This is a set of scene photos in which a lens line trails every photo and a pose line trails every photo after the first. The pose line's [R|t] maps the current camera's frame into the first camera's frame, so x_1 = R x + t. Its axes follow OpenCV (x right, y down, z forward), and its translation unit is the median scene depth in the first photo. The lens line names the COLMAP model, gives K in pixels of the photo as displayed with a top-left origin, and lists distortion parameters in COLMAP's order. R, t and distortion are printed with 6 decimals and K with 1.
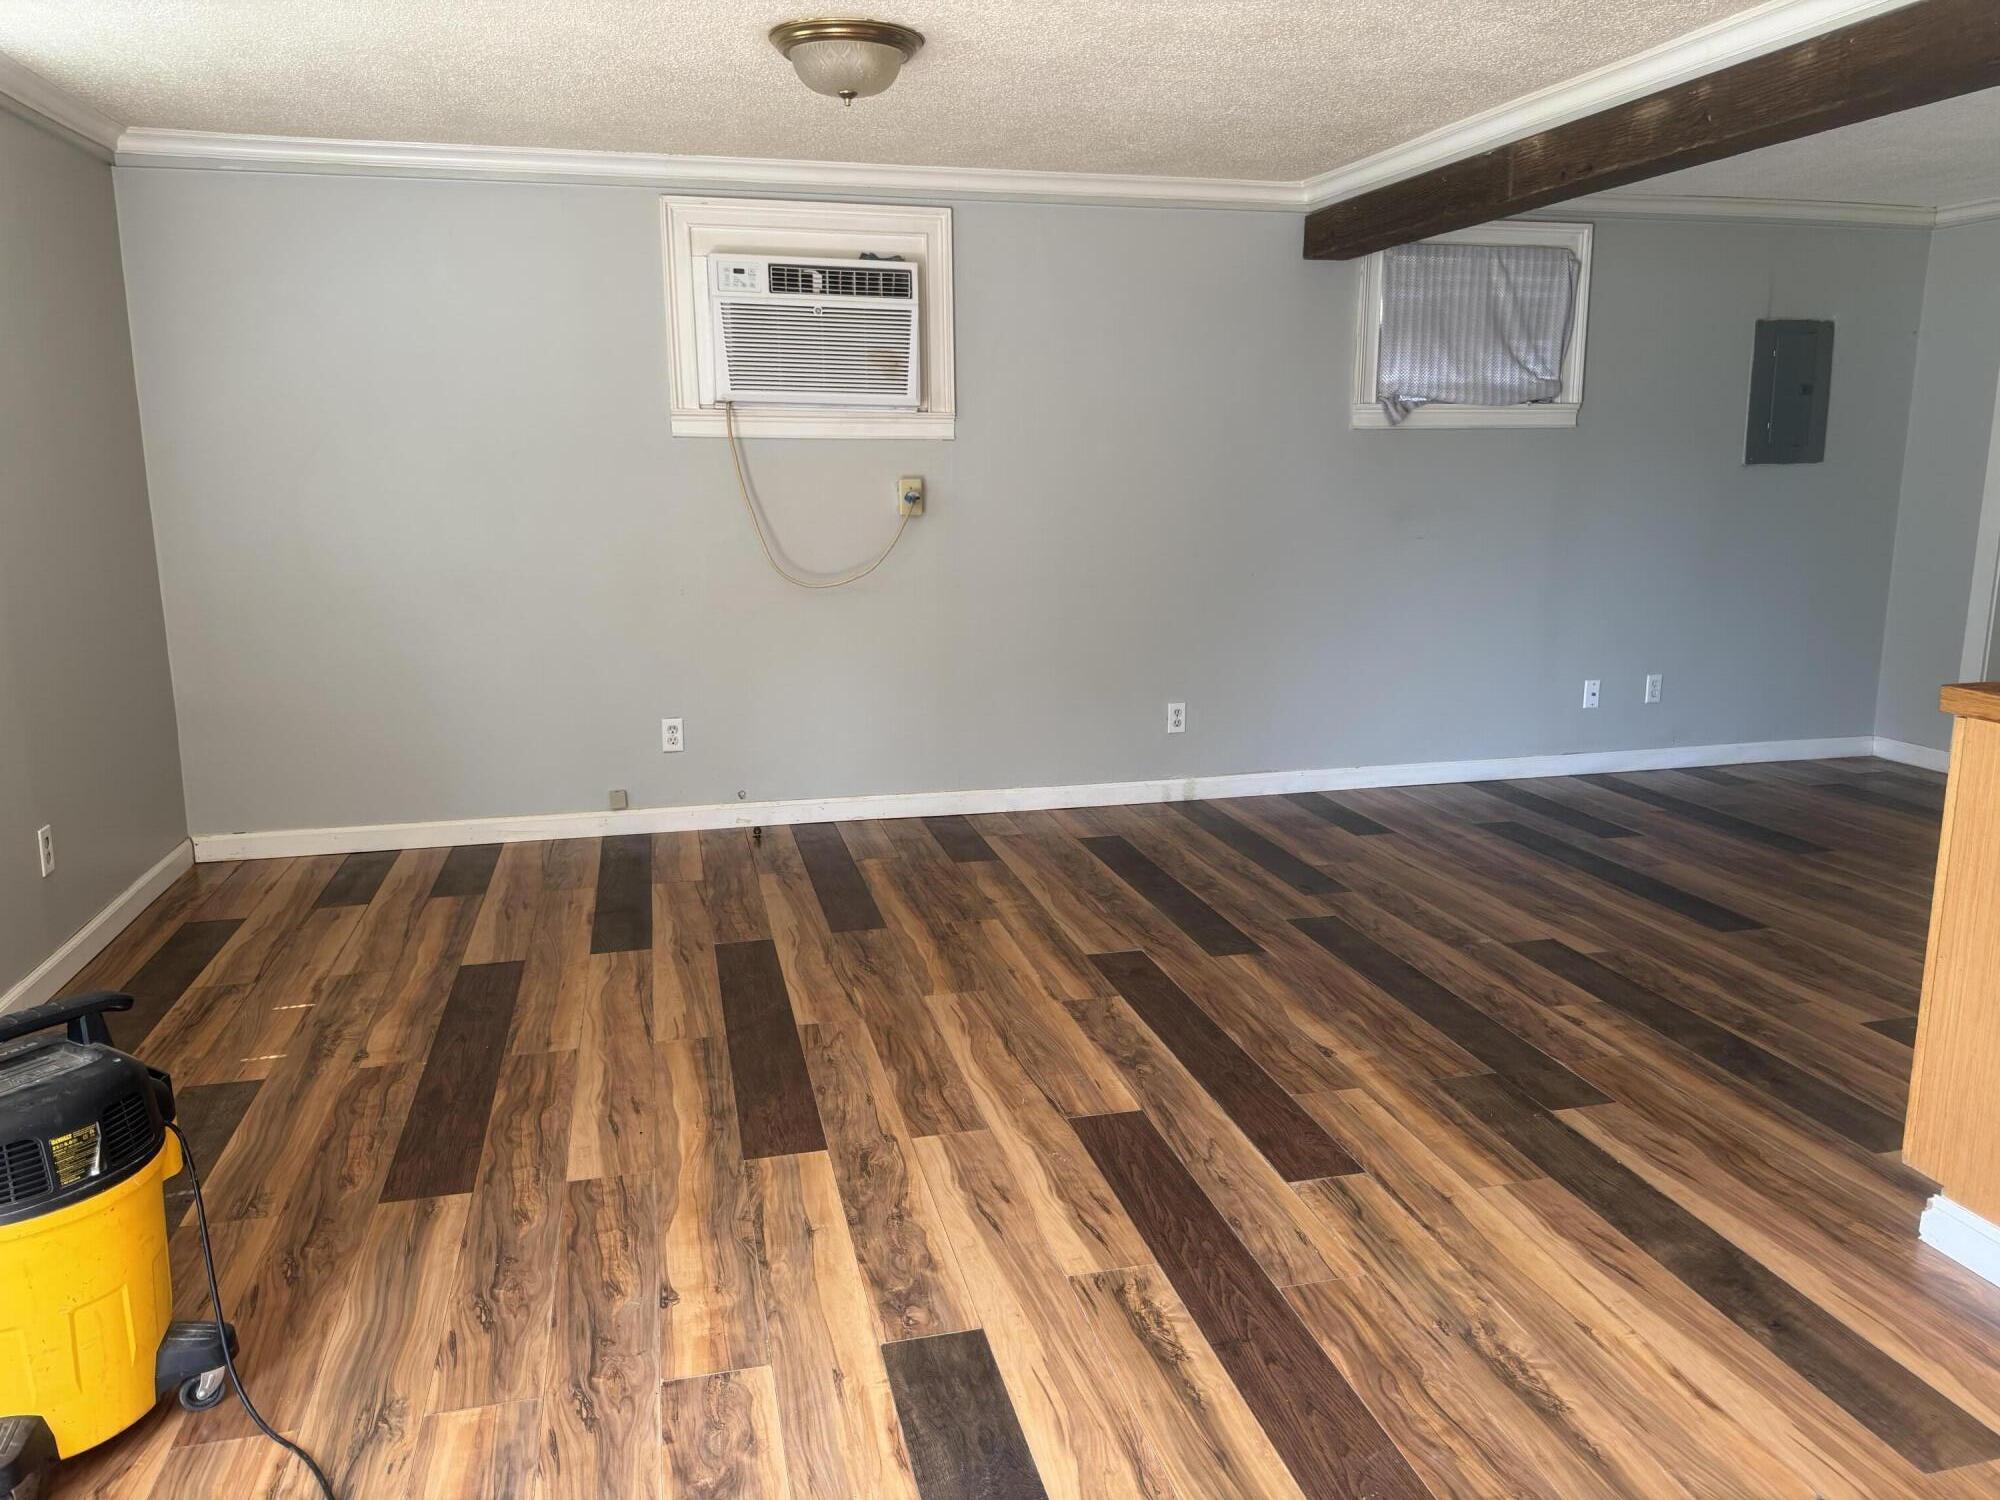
lens RADIAL K [[1394.6, 0, 1000.0], [0, 1394.6, 750.0], [0, 0, 1]] dist [0.077662, -0.128460]
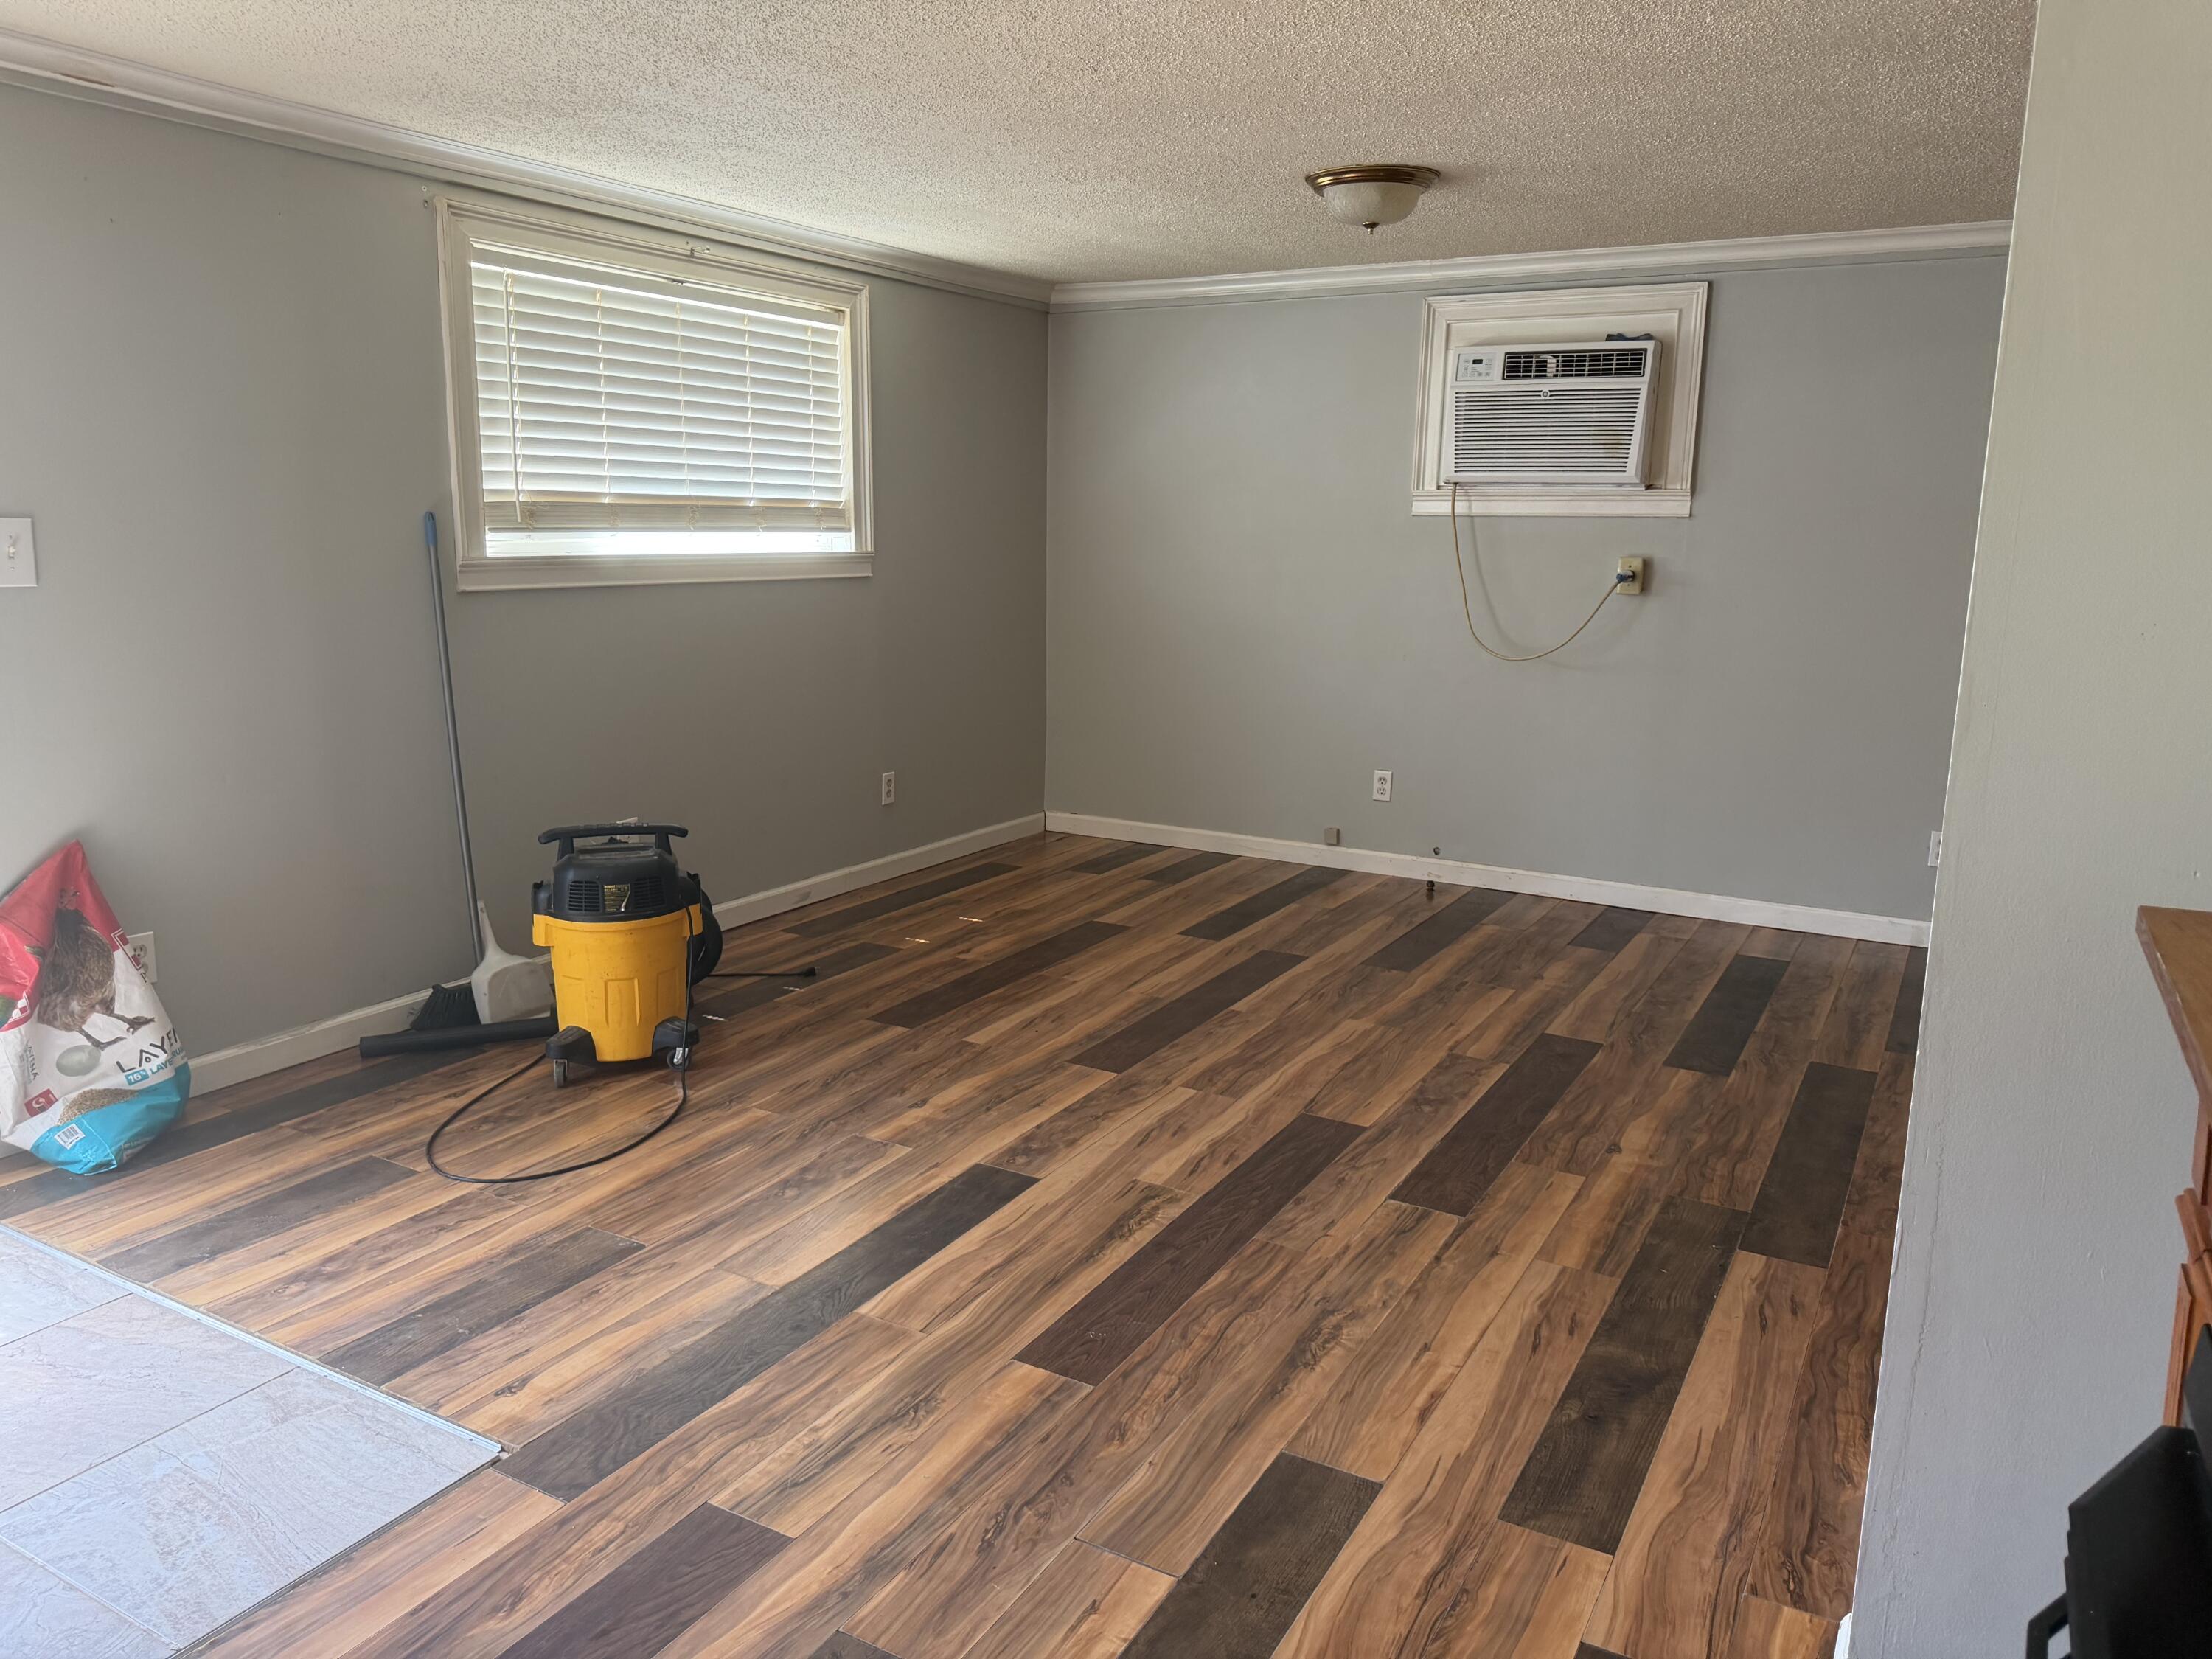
lens RADIAL K [[1519.5, 0, 1080.6], [0, 1519.5, 798.0], [0, 0, 1]] dist [0.151622, -0.331803]
pose [[0.722232, 0.137140, -0.677919, 0.654847], [-0.159205, 0.986789, 0.030011, 0.000680], [0.673079, 0.086254, 0.734524, -0.056545]]
